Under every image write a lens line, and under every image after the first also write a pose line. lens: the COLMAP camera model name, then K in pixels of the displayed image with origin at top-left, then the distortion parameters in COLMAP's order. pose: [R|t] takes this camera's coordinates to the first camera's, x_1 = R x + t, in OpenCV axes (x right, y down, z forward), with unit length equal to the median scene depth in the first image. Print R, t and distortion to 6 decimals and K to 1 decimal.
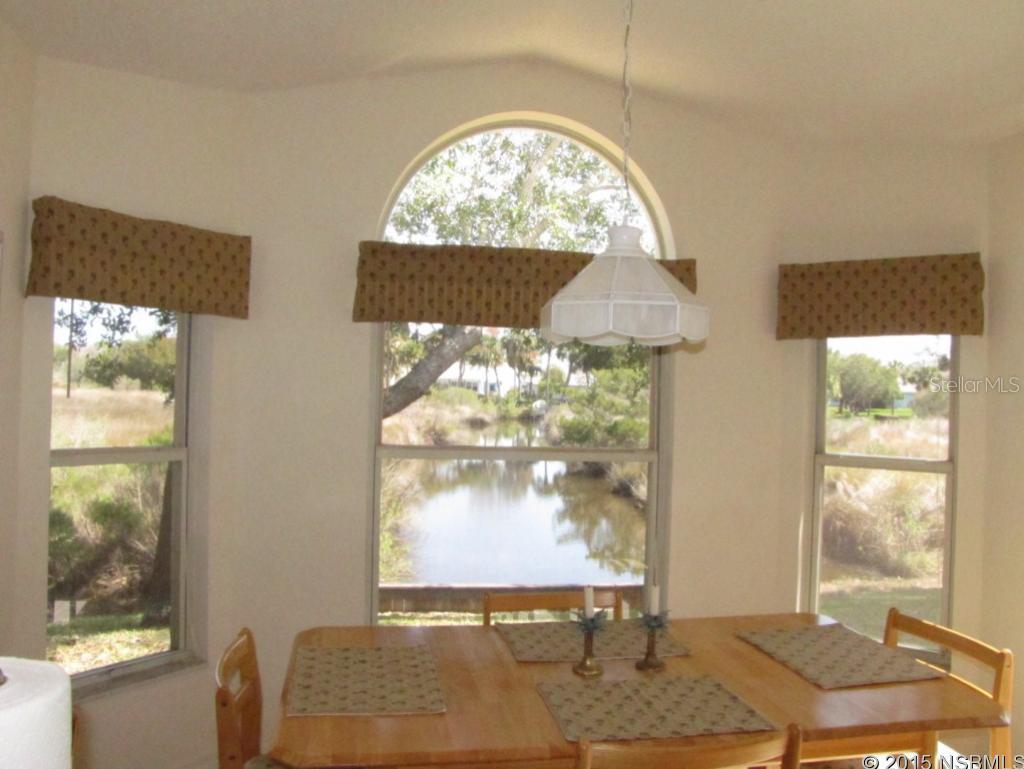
lens RADIAL K [[853.5, 0, 512.0], [0, 853.5, 384.5], [0, 0, 1]] dist [-0.131312, -0.001398]
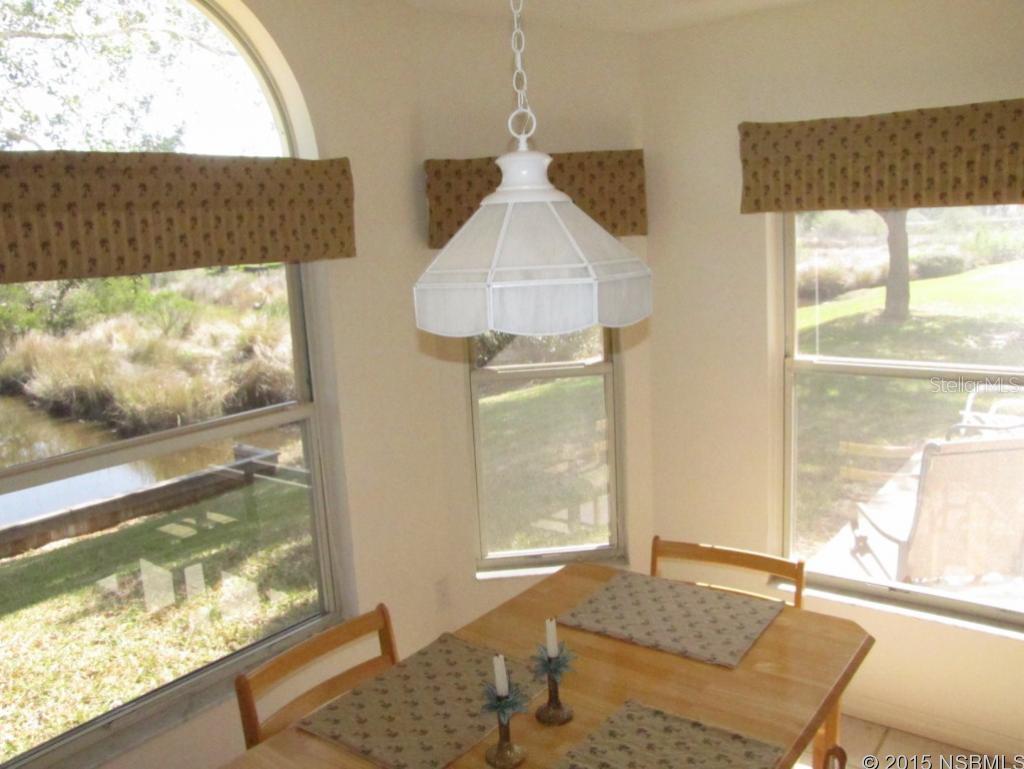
lens RADIAL K [[850.3, 0, 512.0], [0, 850.3, 384.5], [0, 0, 1]] dist [-0.162640, 0.091578]
pose [[0.735605, -0.183895, 0.651973, -0.163104], [0.066643, 0.977424, 0.200500, -0.067436], [-0.674125, -0.104039, 0.731253, 0.239799]]
